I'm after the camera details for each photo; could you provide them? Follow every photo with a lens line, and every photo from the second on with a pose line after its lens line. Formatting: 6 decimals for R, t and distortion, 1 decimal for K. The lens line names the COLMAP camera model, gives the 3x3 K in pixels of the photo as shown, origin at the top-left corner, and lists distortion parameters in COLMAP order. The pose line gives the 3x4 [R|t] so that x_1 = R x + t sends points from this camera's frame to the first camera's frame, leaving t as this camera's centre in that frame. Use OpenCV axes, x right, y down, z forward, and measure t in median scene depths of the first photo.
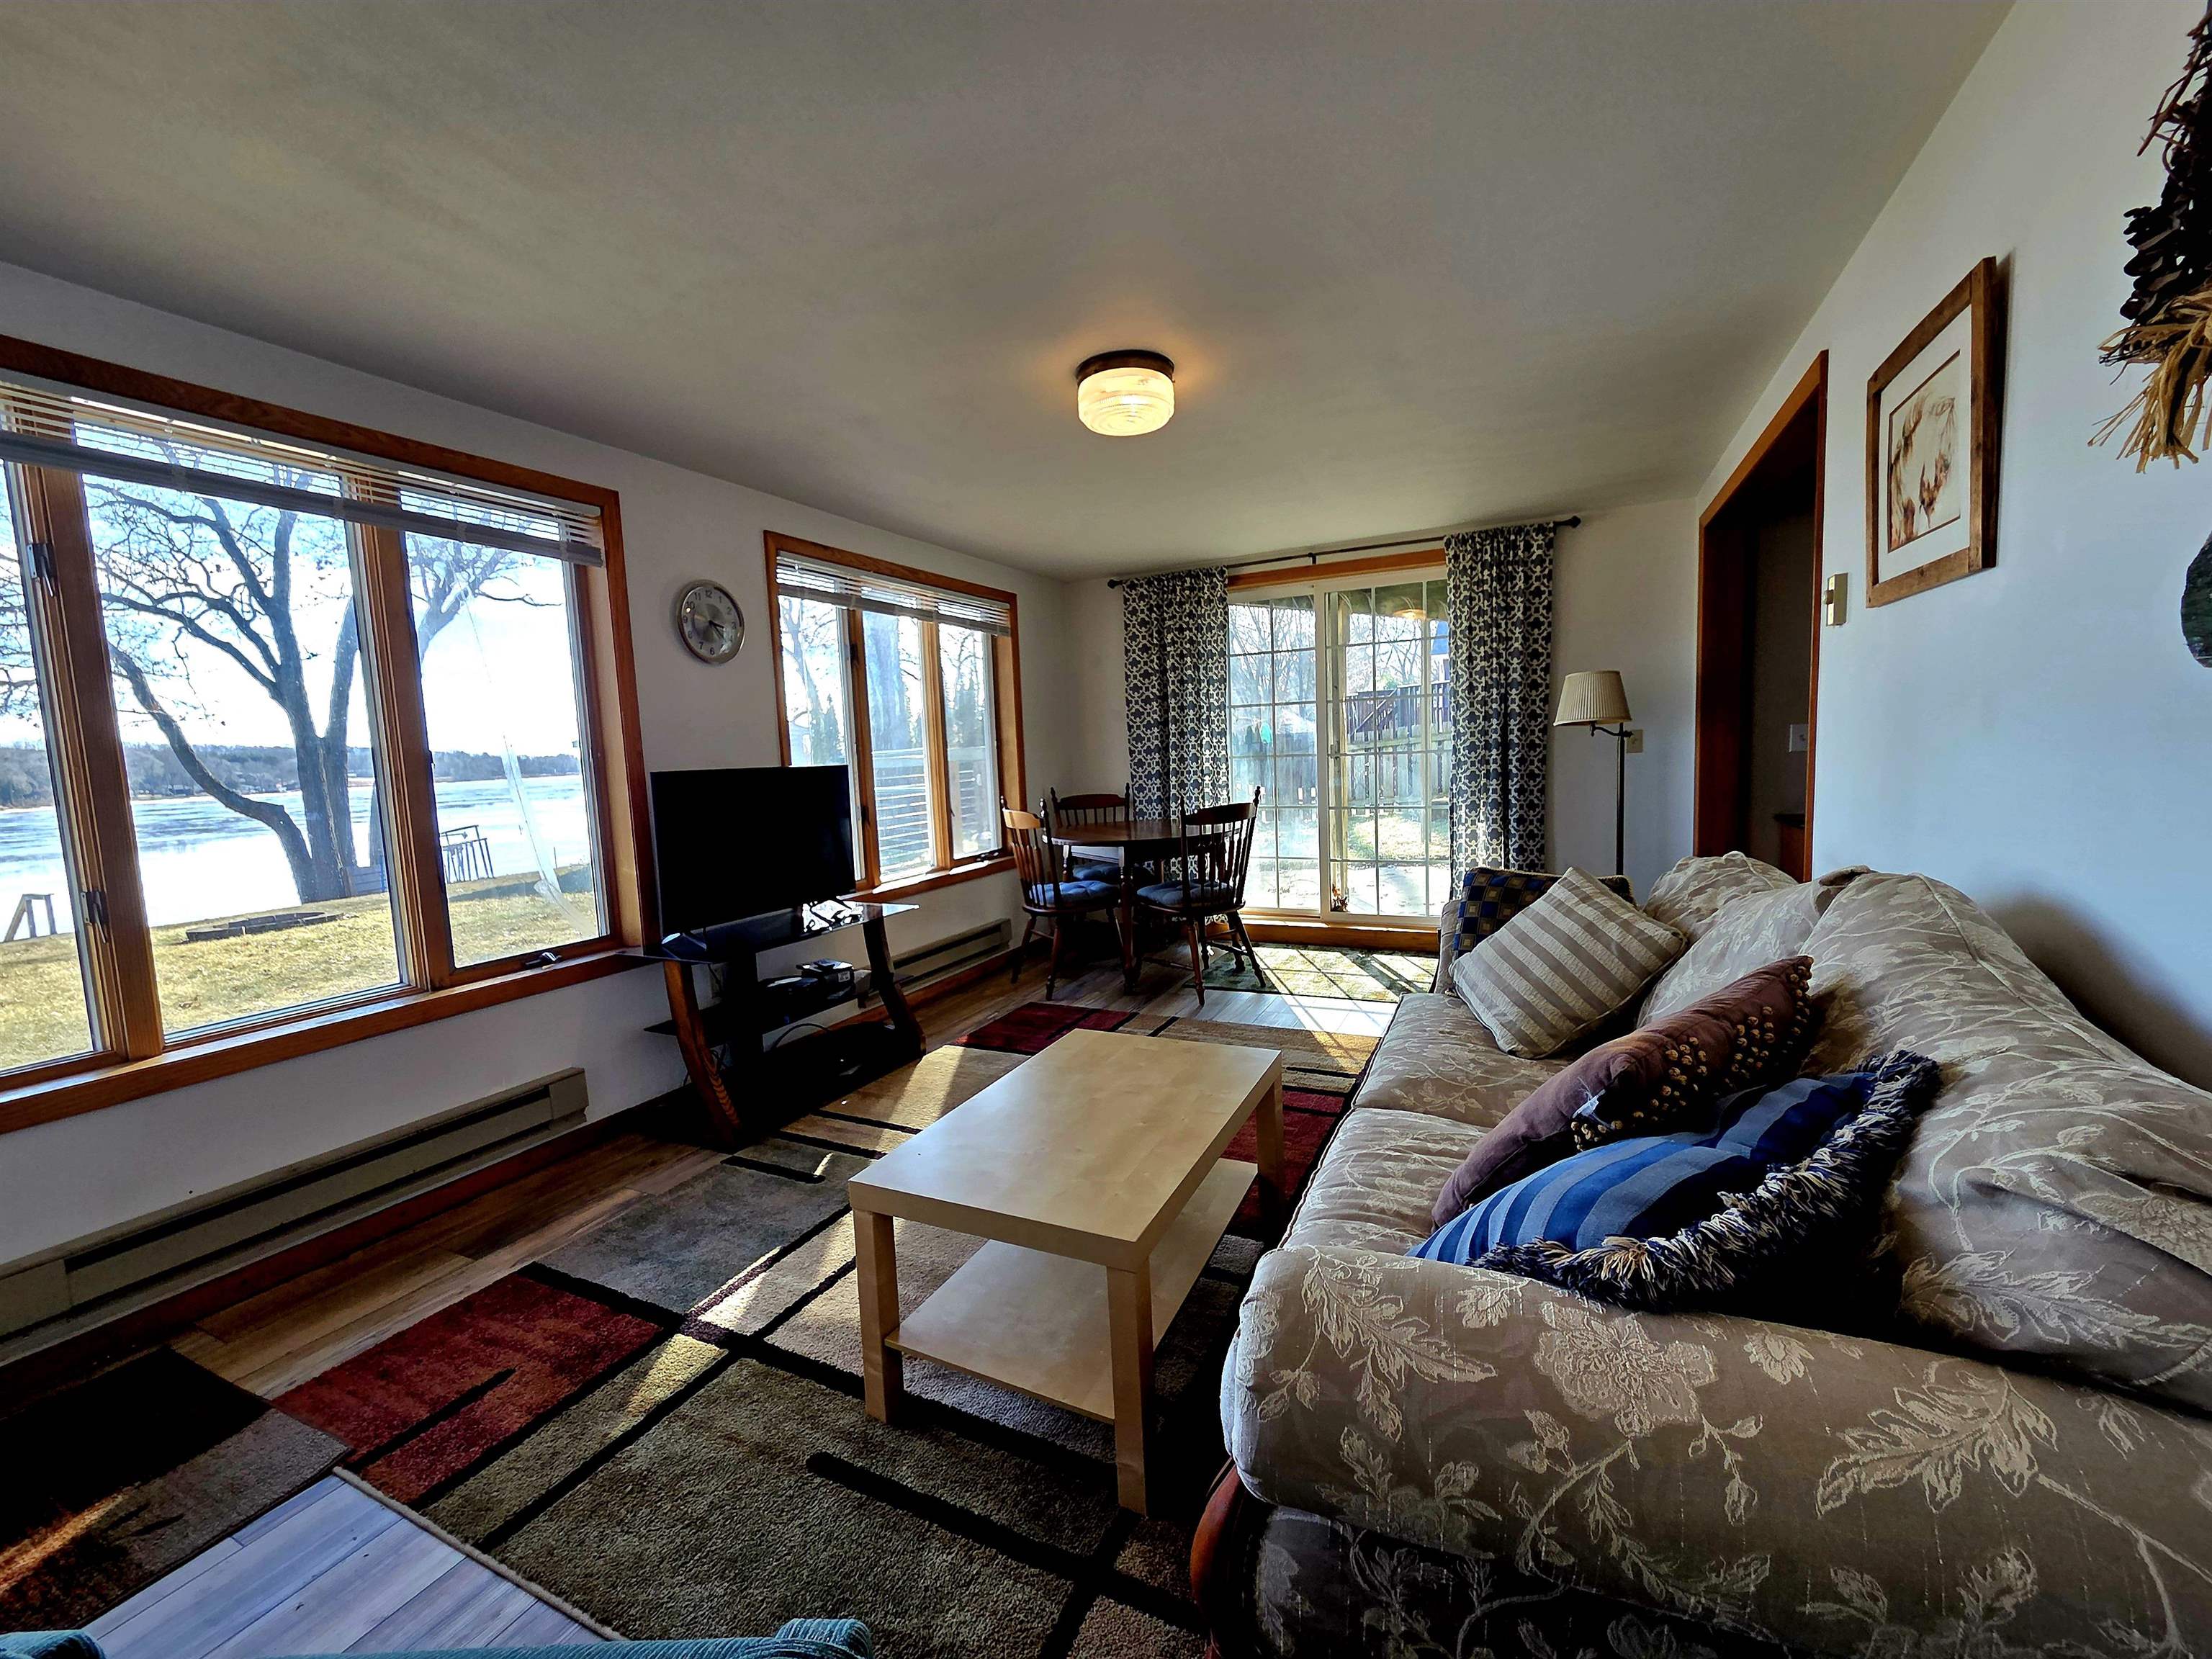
lens RADIAL K [[905.5, 0, 1089.7], [0, 905.5, 832.0], [0, 0, 1]] dist [0.004497, -0.000370]
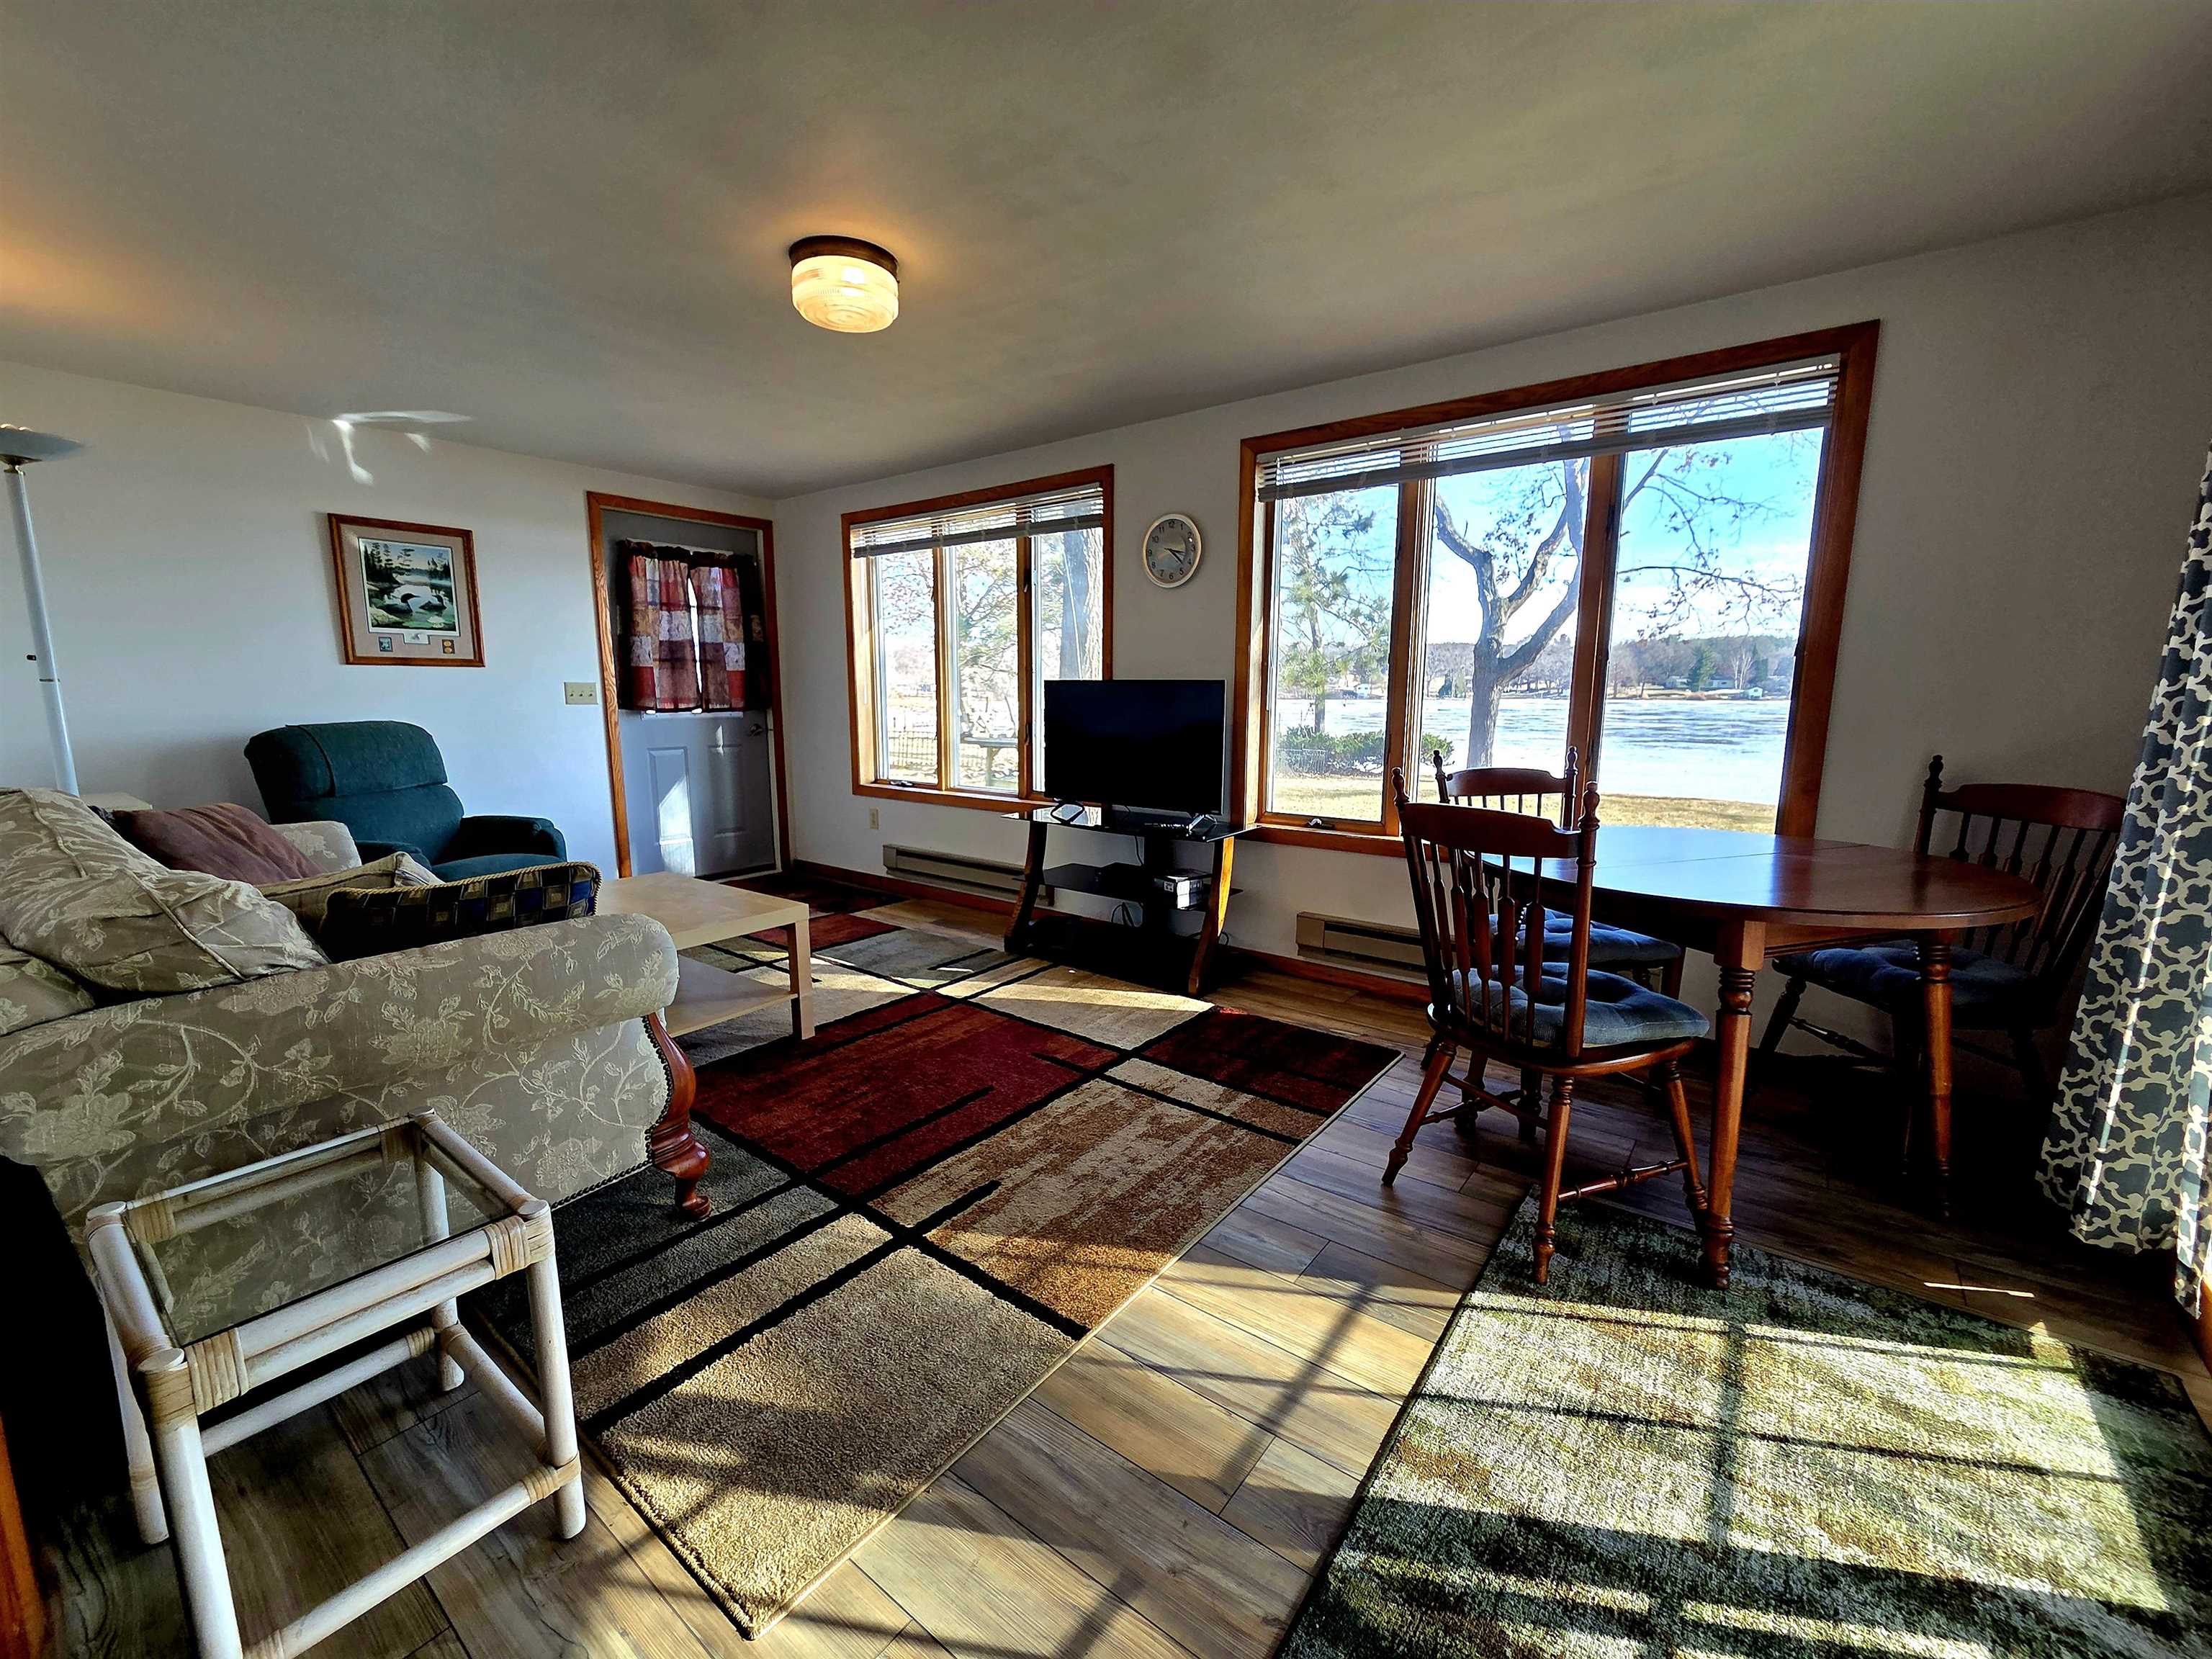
lens RADIAL K [[905.5, 0, 1091.4], [0, 905.5, 840.4], [0, 0, 1]] dist [0.004497, -0.000370]
pose [[-0.197830, 0.204345, -0.958701, 0.792377], [-0.082522, 0.971086, 0.224013, -0.127042], [0.976757, 0.123430, -0.175247, 1.181624]]
